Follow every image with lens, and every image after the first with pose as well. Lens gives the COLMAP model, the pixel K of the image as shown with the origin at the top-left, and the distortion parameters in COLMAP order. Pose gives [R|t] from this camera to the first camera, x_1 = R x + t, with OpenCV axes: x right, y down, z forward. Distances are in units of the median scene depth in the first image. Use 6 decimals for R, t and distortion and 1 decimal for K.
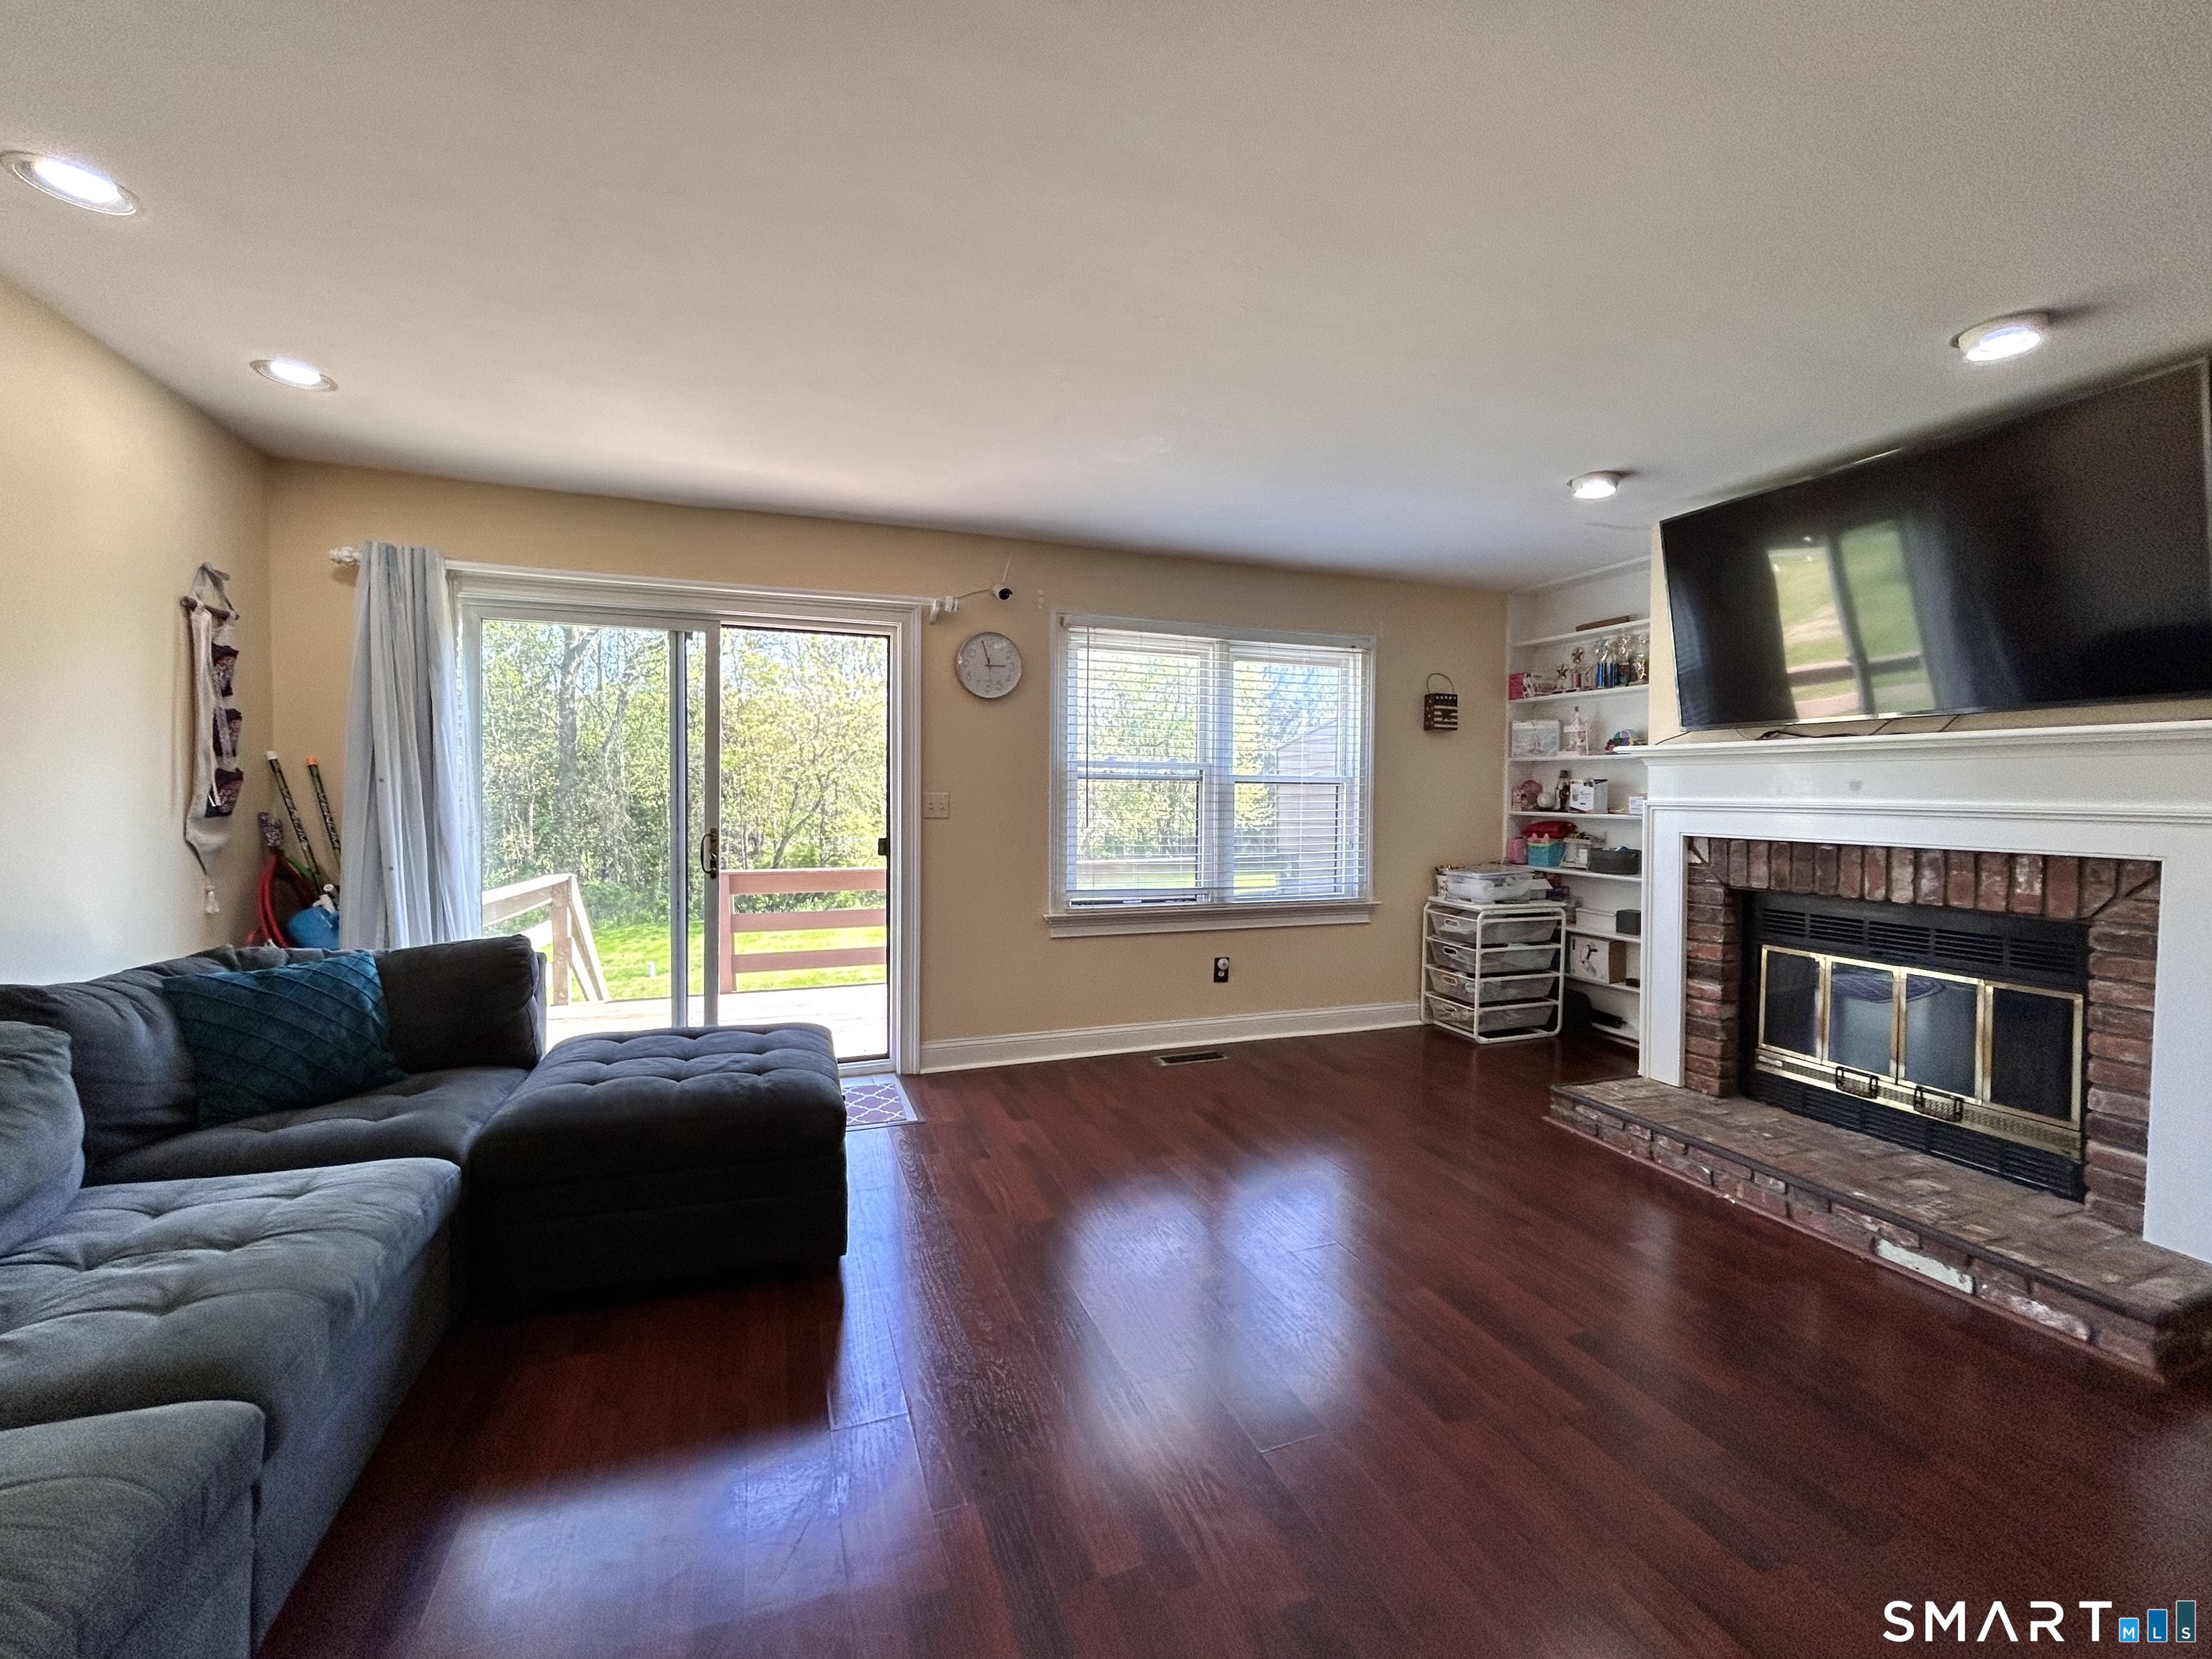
lens RADIAL K [[908.3, 0, 1098.8], [0, 908.3, 812.8], [0, 0, 1]] dist [-0.000687, -0.000085]
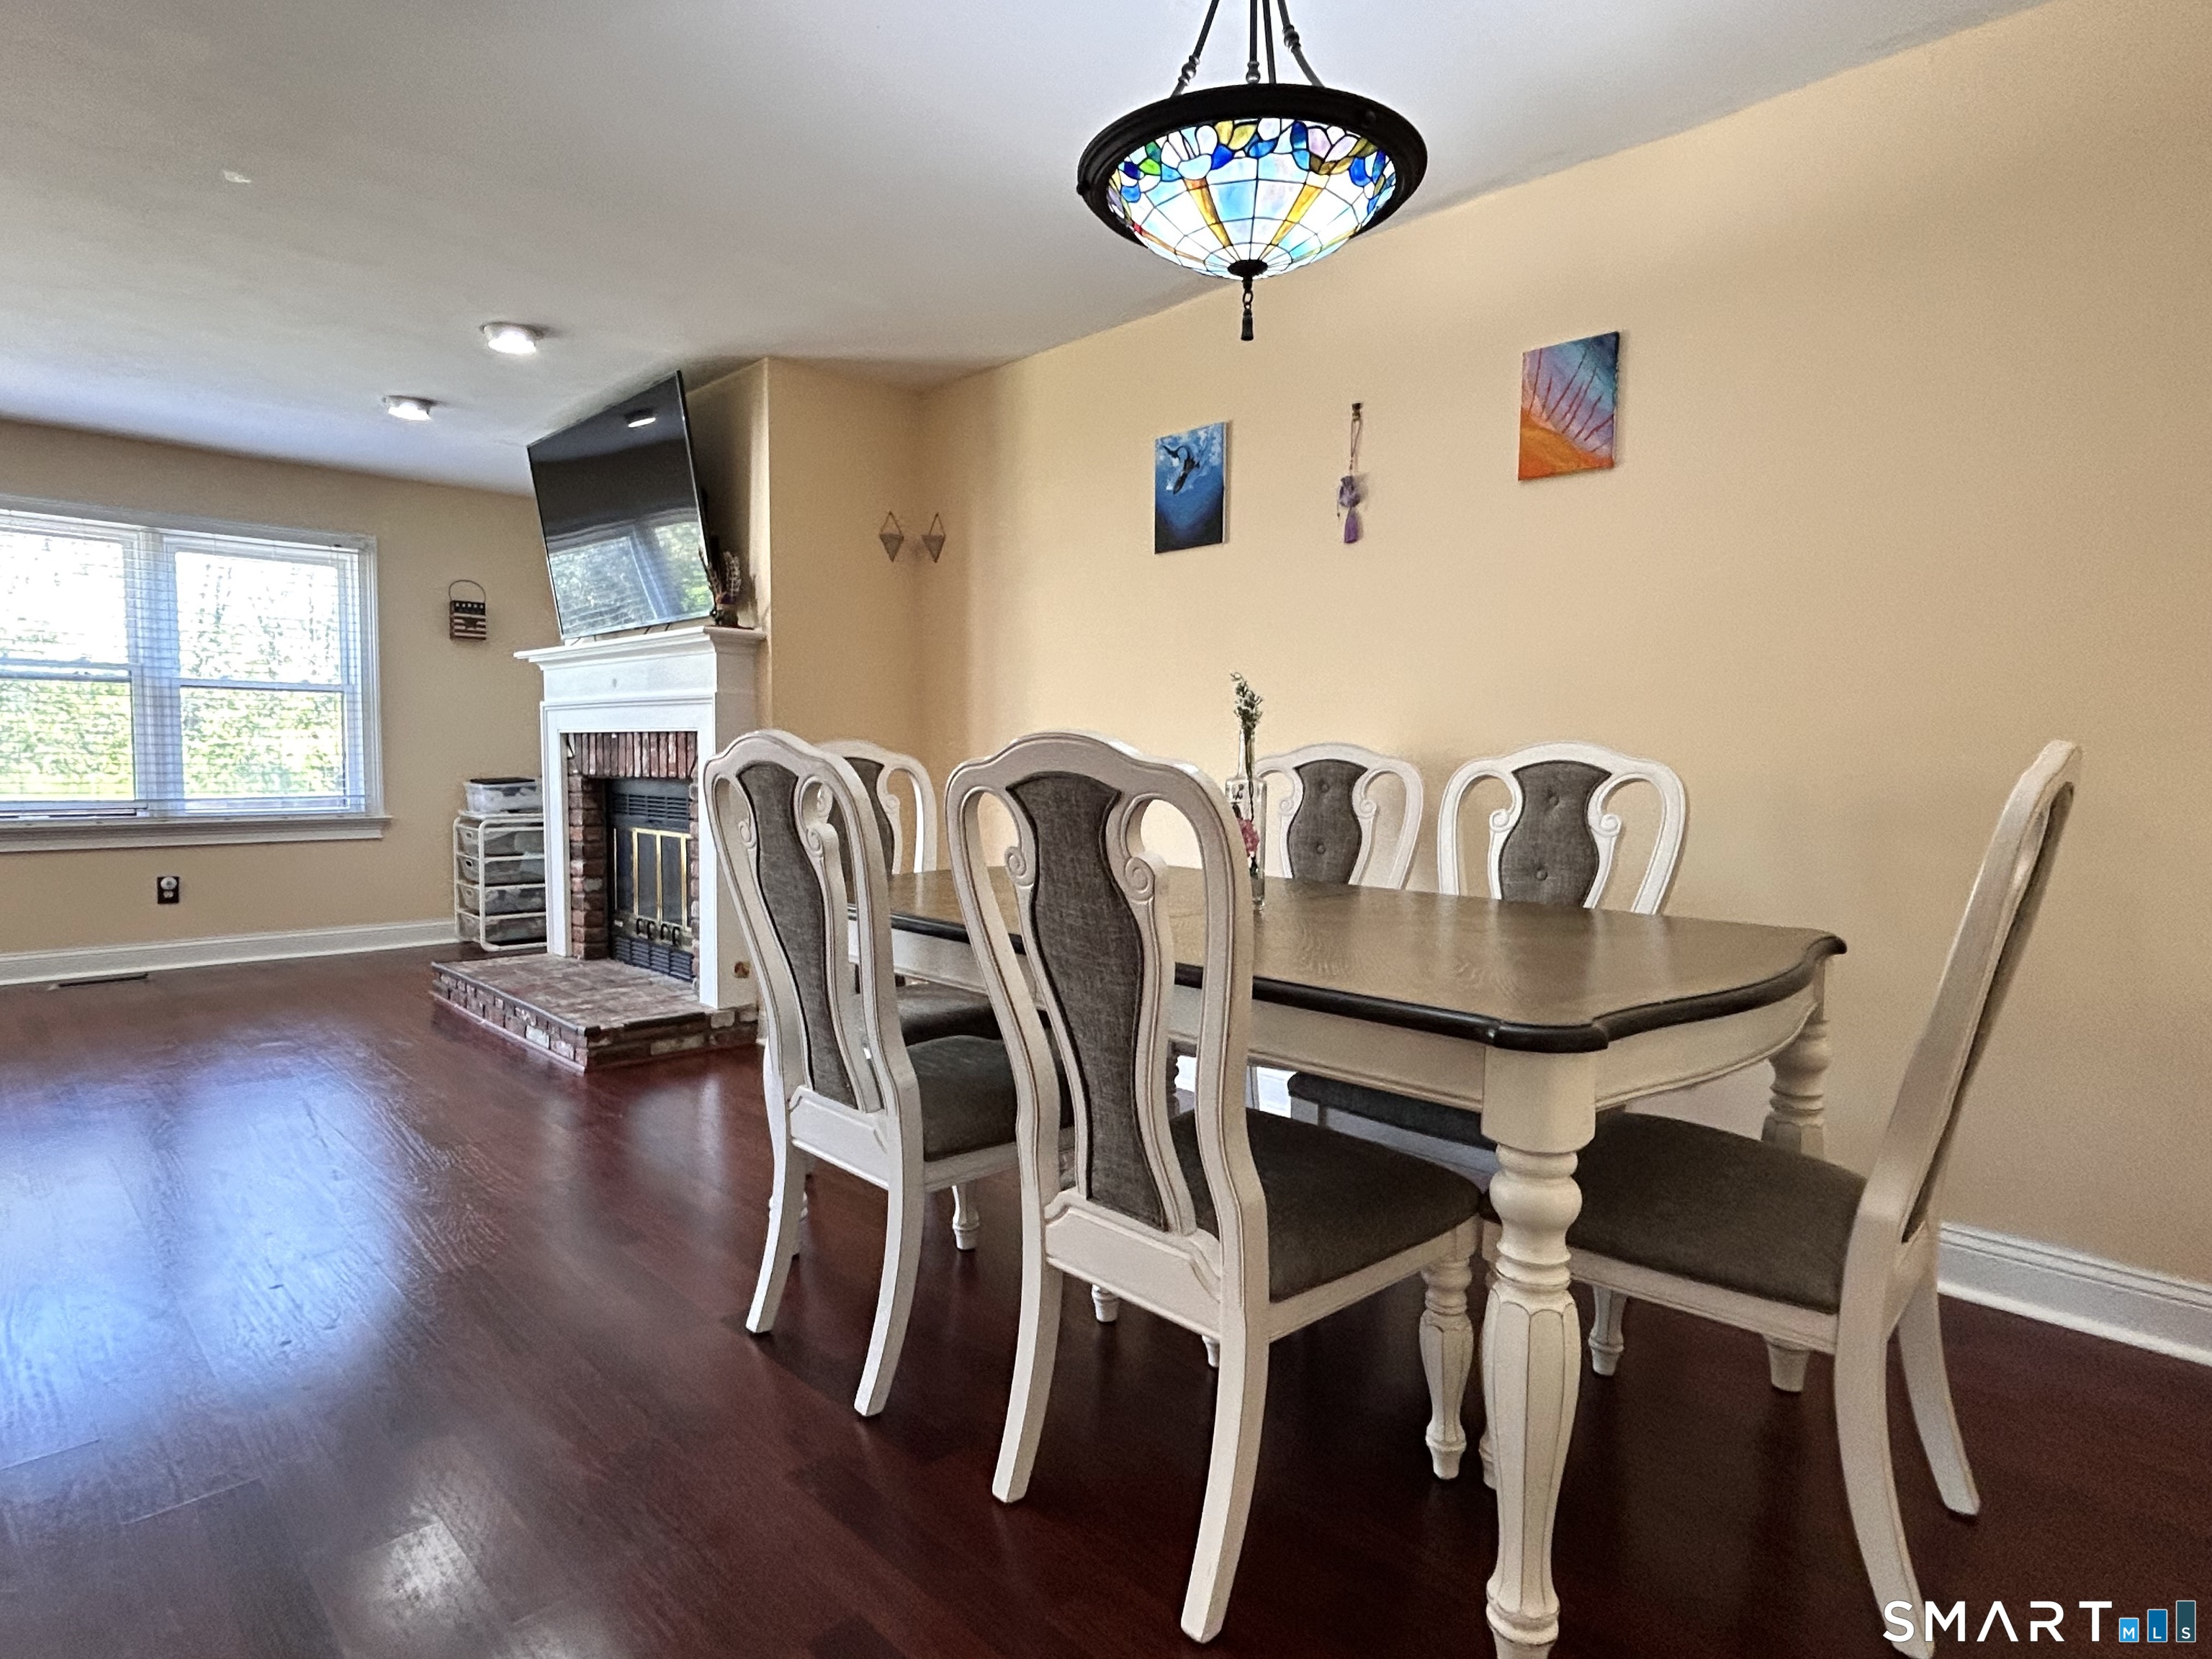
lens RADIAL K [[1187.0, 0, 1106.0], [0, 1187.0, 829.5], [0, 0, 1]] dist [-0.013198, -0.000922]
pose [[0.906722, -0.028221, 0.420785, 0.624956], [0.009061, 0.998832, 0.047464, 0.080292], [-0.421633, -0.039224, 0.905918, -0.598400]]
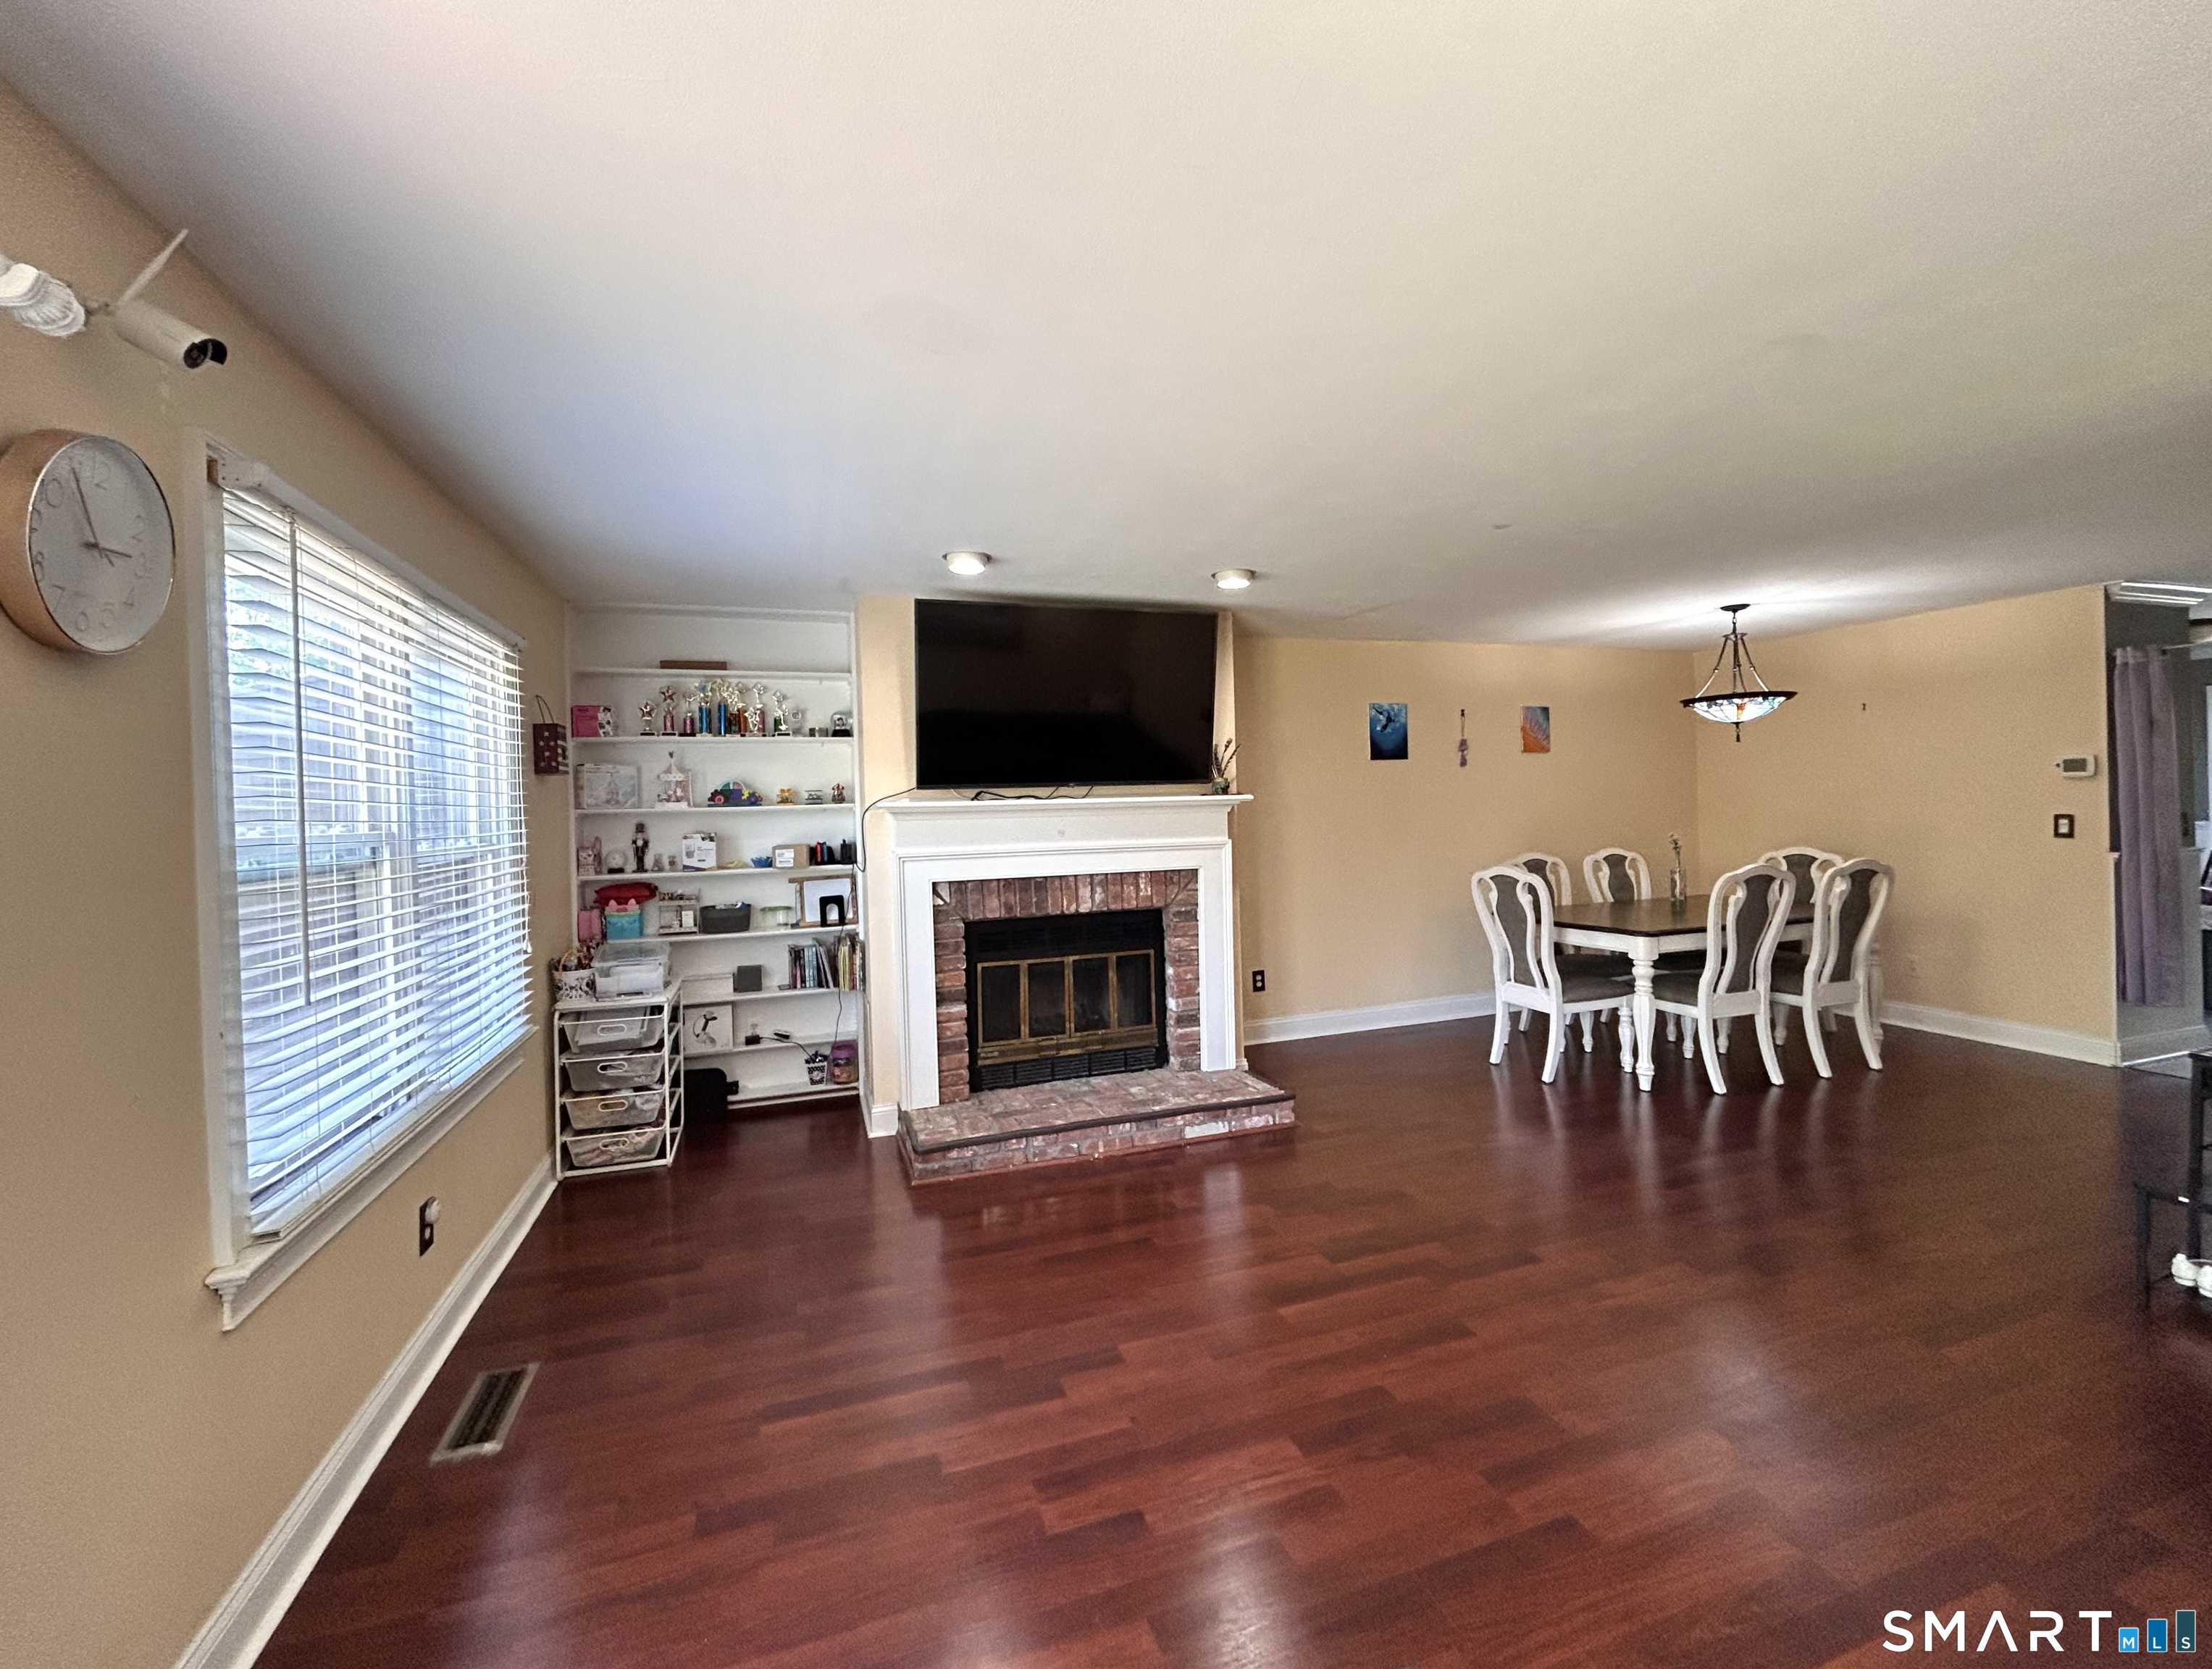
lens RADIAL K [[908.3, 0, 1098.8], [0, 908.3, 817.8], [0, 0, 1]] dist [-0.000687, -0.000085]
pose [[0.030001, -0.019388, 0.999362, -0.465936], [0.052158, 0.998480, 0.017805, -0.062189], [-0.998188, 0.051590, 0.030966, 0.740941]]
